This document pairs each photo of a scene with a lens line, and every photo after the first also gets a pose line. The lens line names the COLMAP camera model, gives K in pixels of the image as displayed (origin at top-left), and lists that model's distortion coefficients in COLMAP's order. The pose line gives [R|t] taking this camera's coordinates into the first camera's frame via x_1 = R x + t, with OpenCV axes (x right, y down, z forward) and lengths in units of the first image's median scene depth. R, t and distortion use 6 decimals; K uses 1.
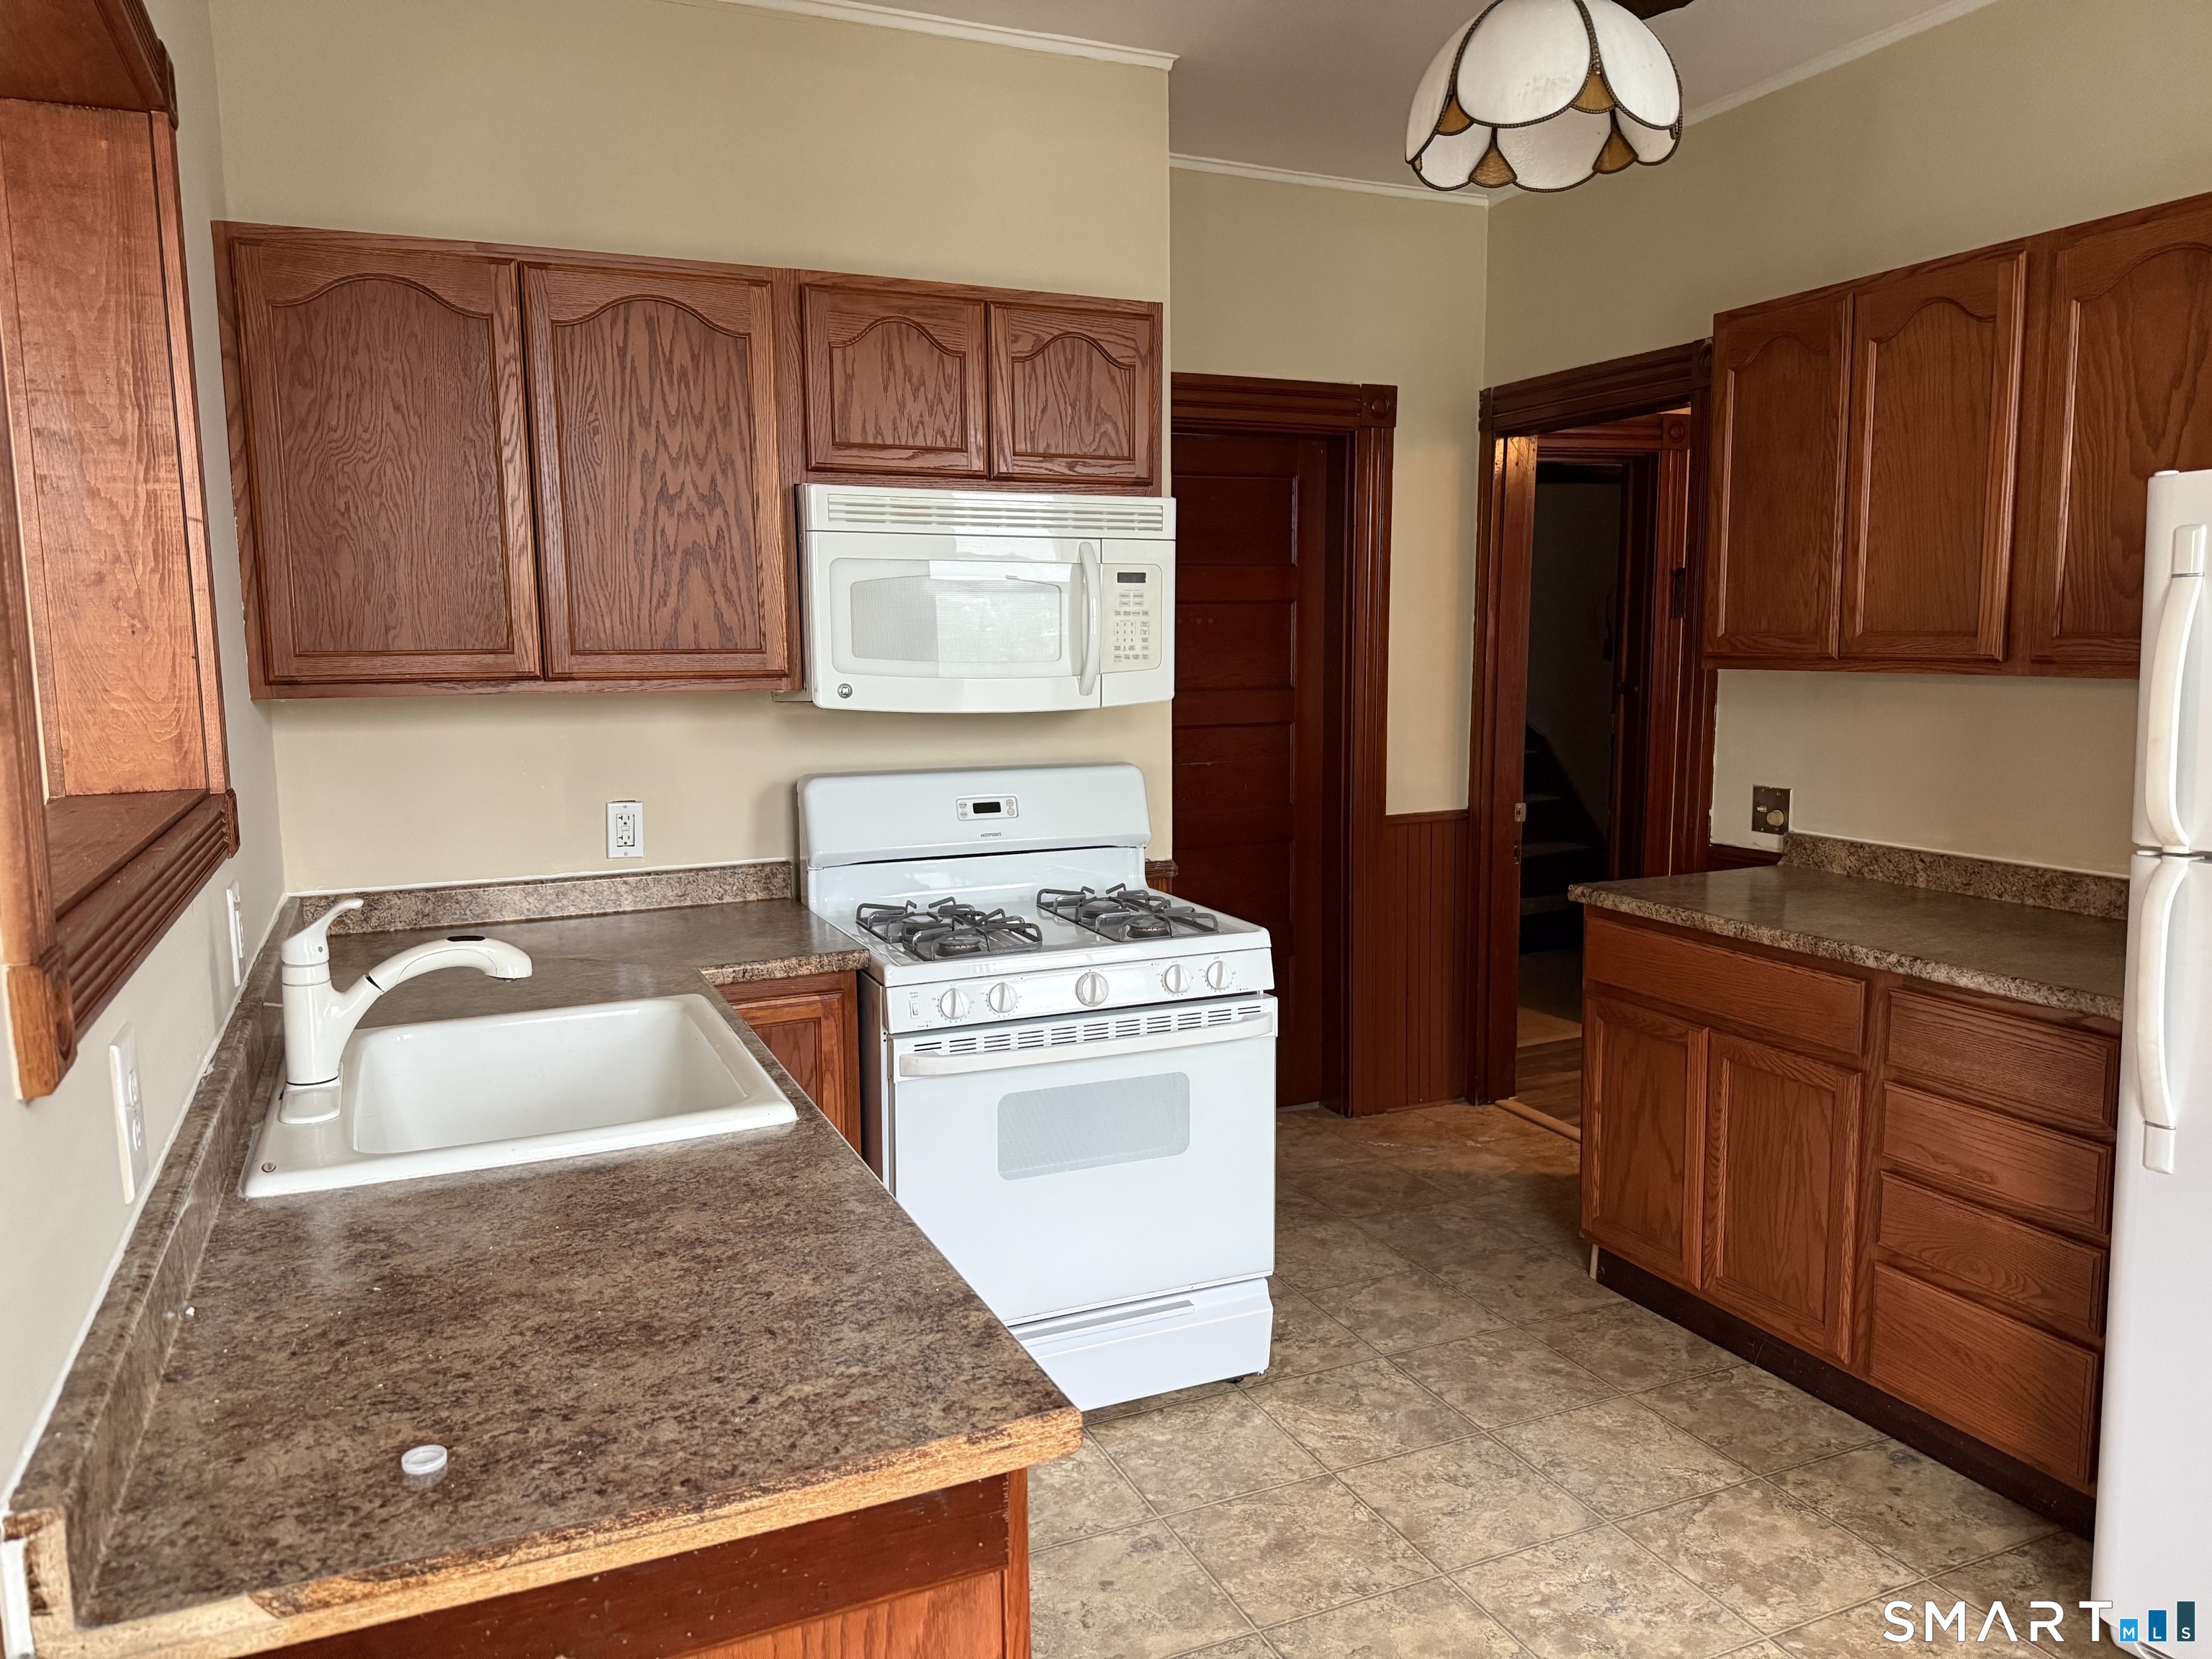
lens RADIAL K [[1488.9, 0, 1104.1], [0, 1488.9, 851.6], [0, 0, 1]] dist [0.053076, -0.088510]
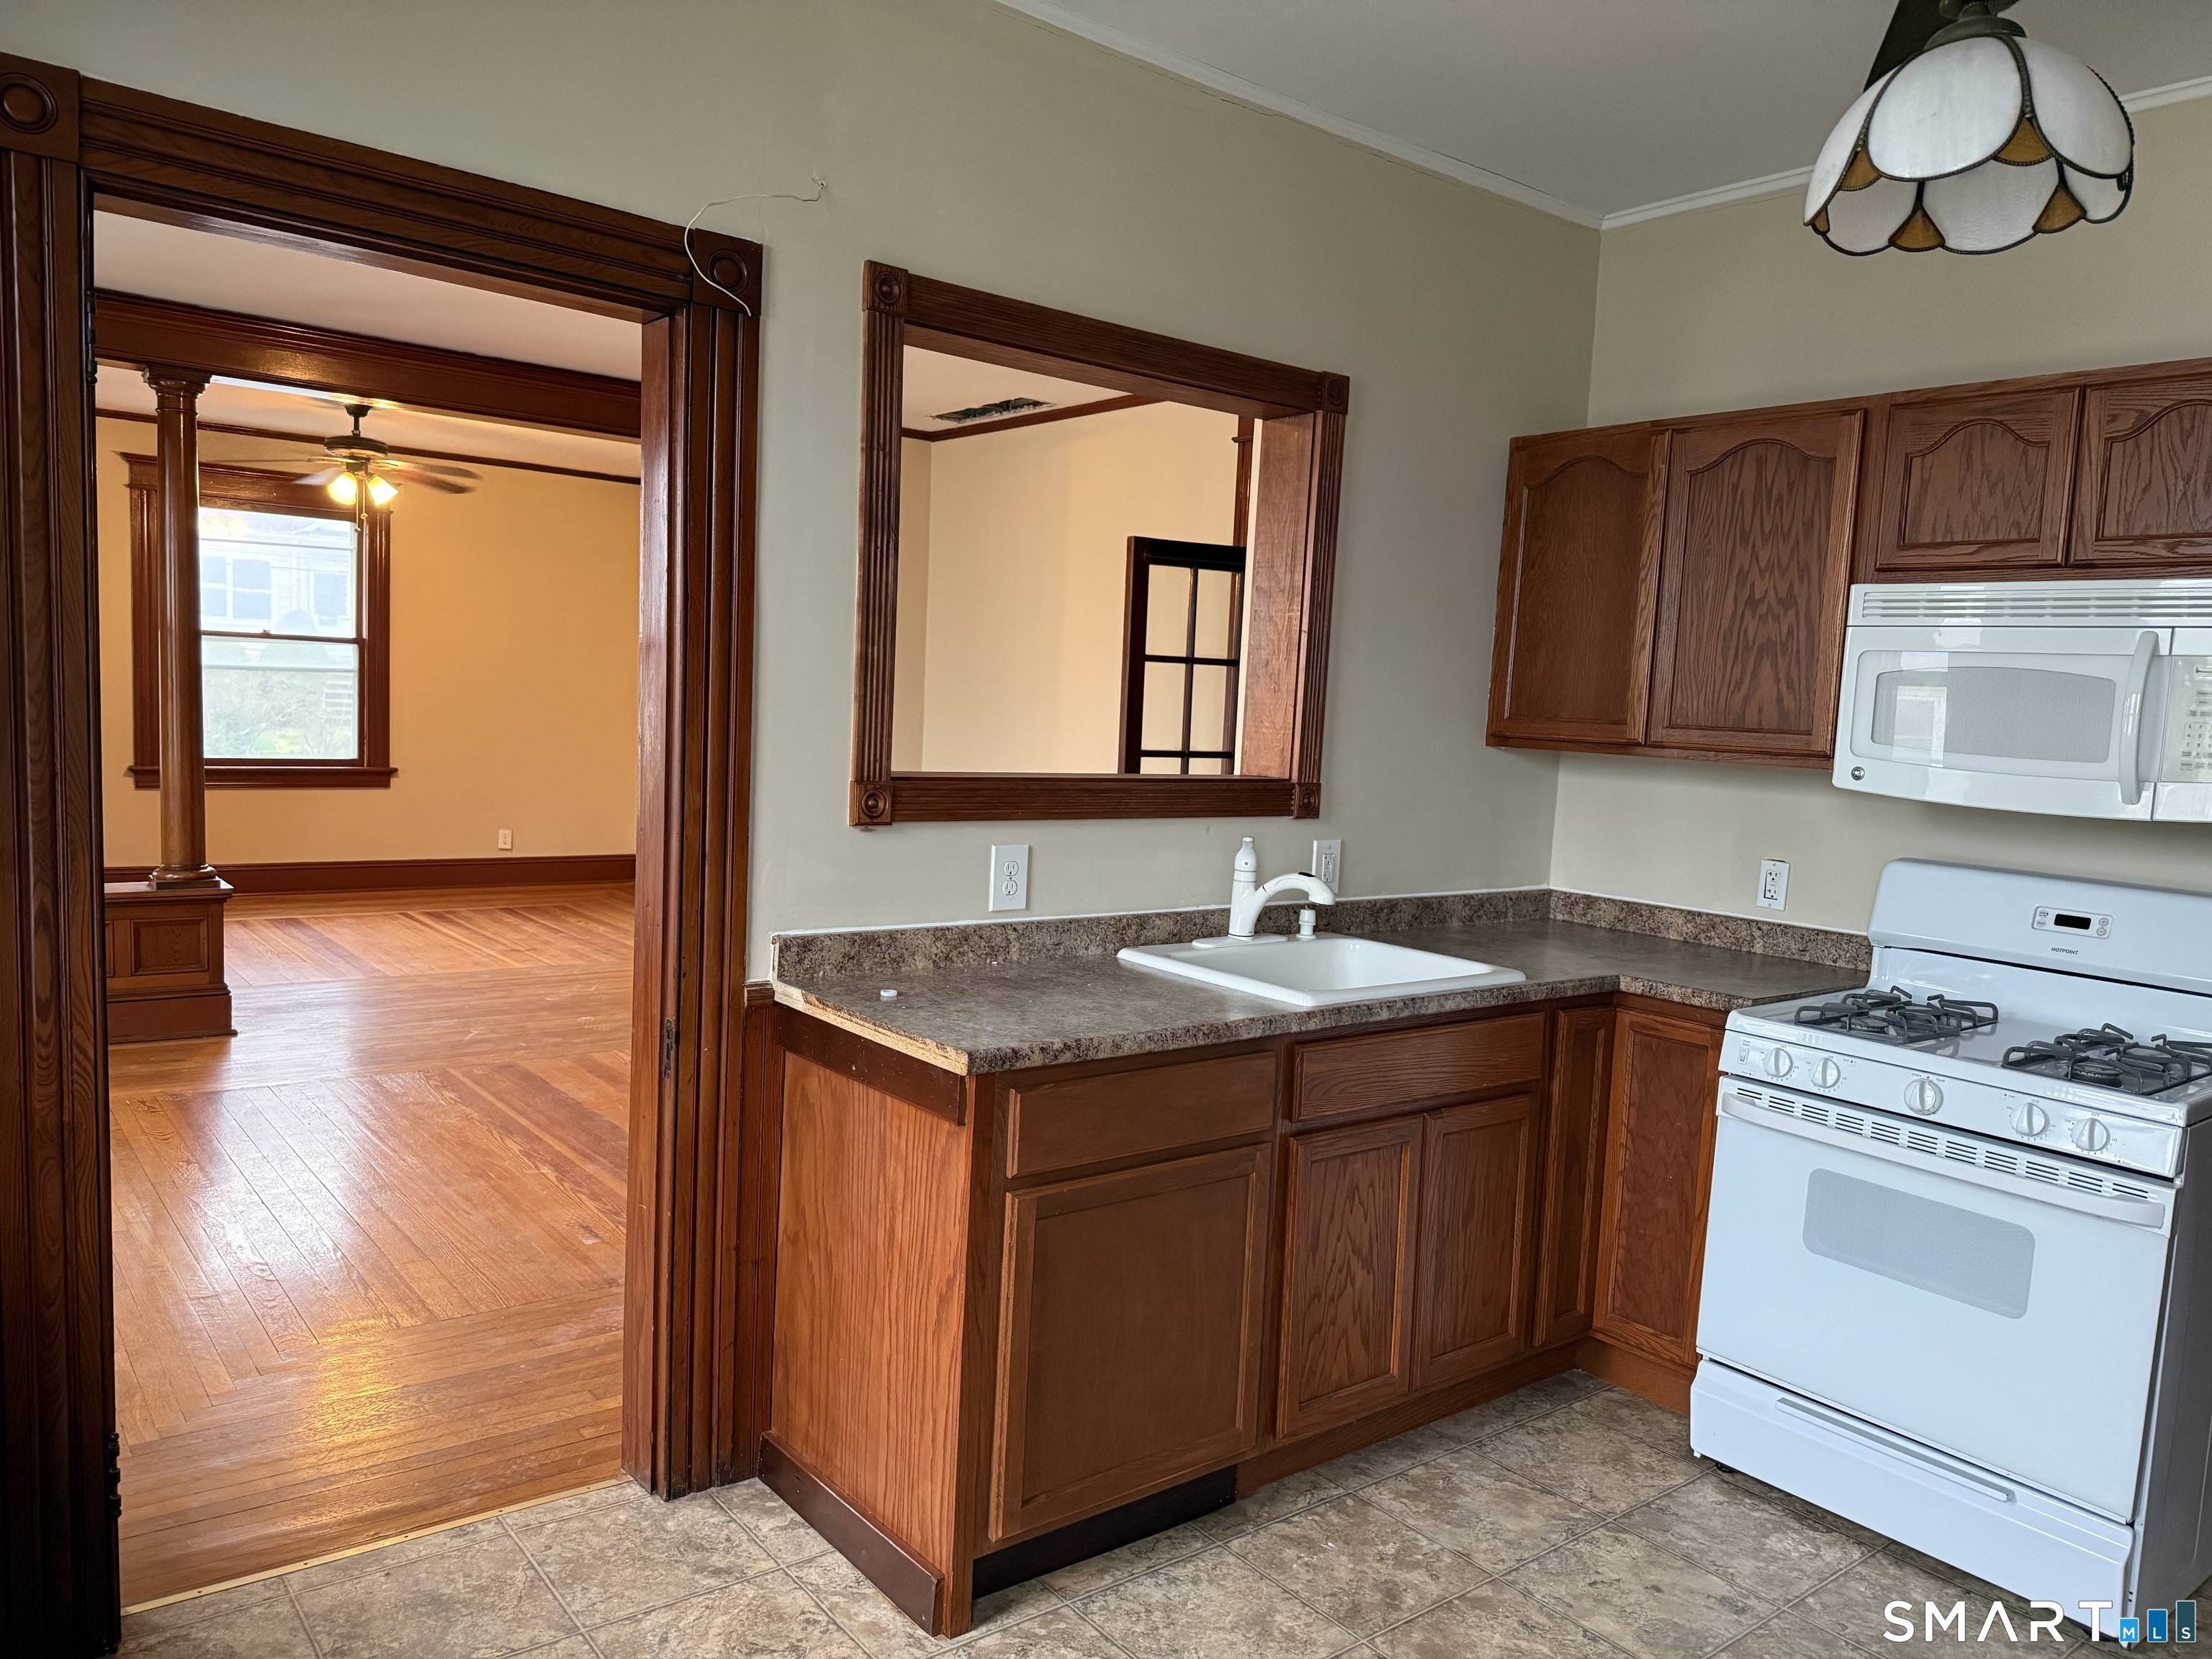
lens RADIAL K [[1561.7, 0, 1106.0], [0, 1561.7, 829.5], [0, 0, 1]] dist [-0.041014, 0.000014]
pose [[0.239192, 0.103531, -0.965437, 0.784684], [-0.184738, 0.980989, 0.059429, -0.036127], [0.953236, 0.164138, 0.253771, 0.220611]]
